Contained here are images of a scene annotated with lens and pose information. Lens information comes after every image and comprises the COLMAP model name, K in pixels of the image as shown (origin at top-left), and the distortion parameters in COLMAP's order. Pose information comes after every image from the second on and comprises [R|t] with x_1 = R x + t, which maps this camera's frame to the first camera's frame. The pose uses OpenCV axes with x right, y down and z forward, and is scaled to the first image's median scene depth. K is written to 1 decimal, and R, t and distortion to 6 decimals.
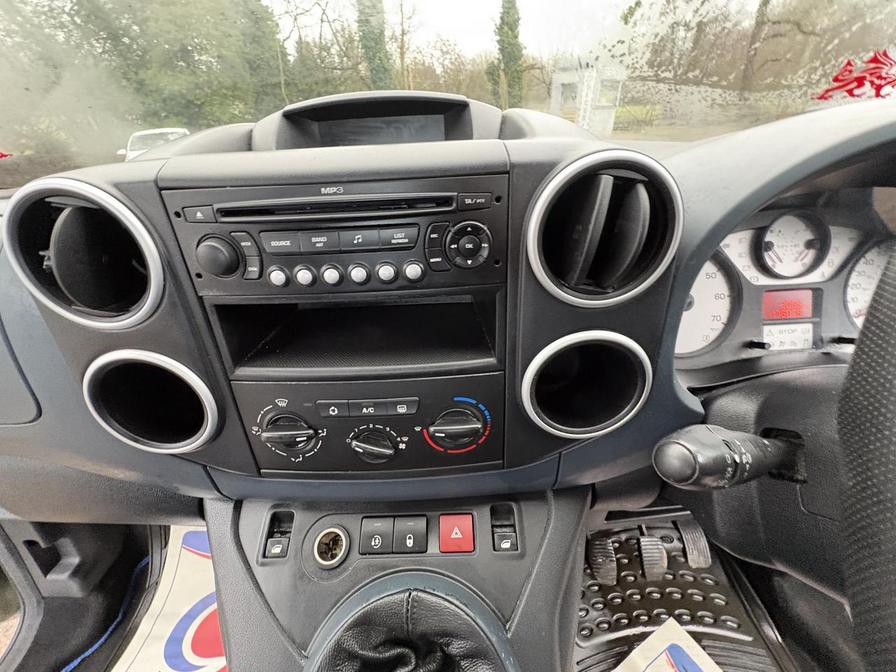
lens RADIAL K [[354.6, 0, 446.8], [0, 354.6, 336.2], [0, 0, 1]] dist [-0.000785, 0.000295]
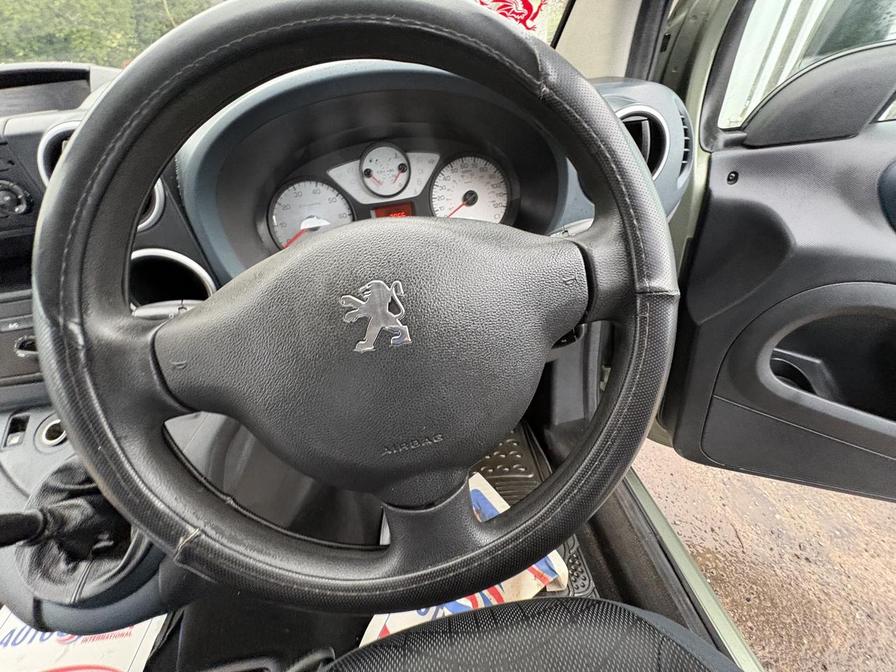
lens RADIAL K [[354.8, 0, 448.9], [0, 354.8, 336.9], [0, 0, 1]] dist [0.000998, -0.000450]
pose [[0.987677, -0.130603, 0.086241, 1.117265], [0.115890, 0.980640, 0.157846, 0.189986], [-0.105187, -0.145906, 0.983691, -0.468150]]
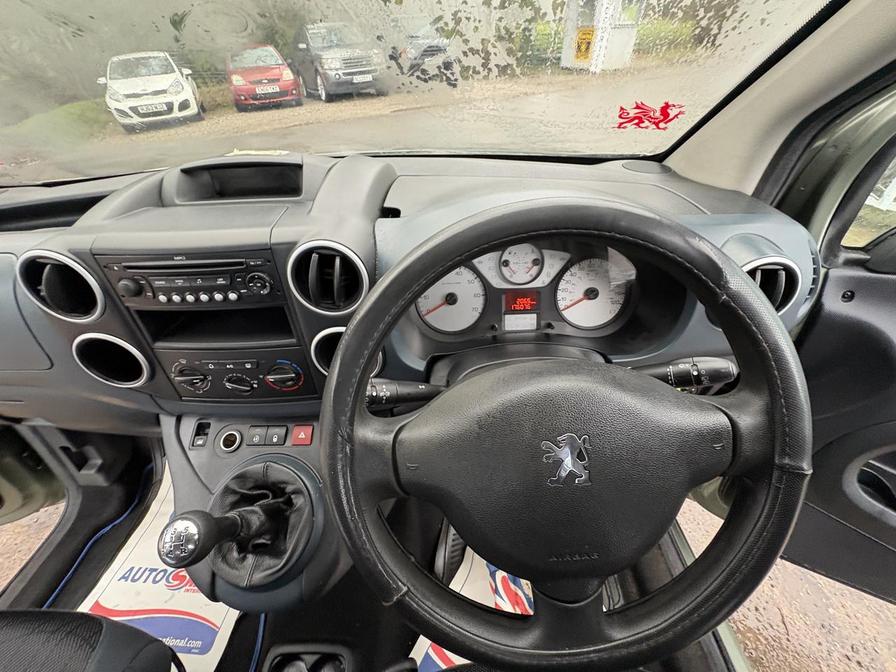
lens RADIAL K [[354.6, 0, 446.8], [0, 354.6, 336.2], [0, 0, 1]] dist [-0.000785, 0.000295]
pose [[0.999757, 0.015130, -0.016022, 0.754579], [-0.012438, 0.987596, 0.156520, -0.199139], [0.018192, -0.156283, 0.987545, -0.616537]]
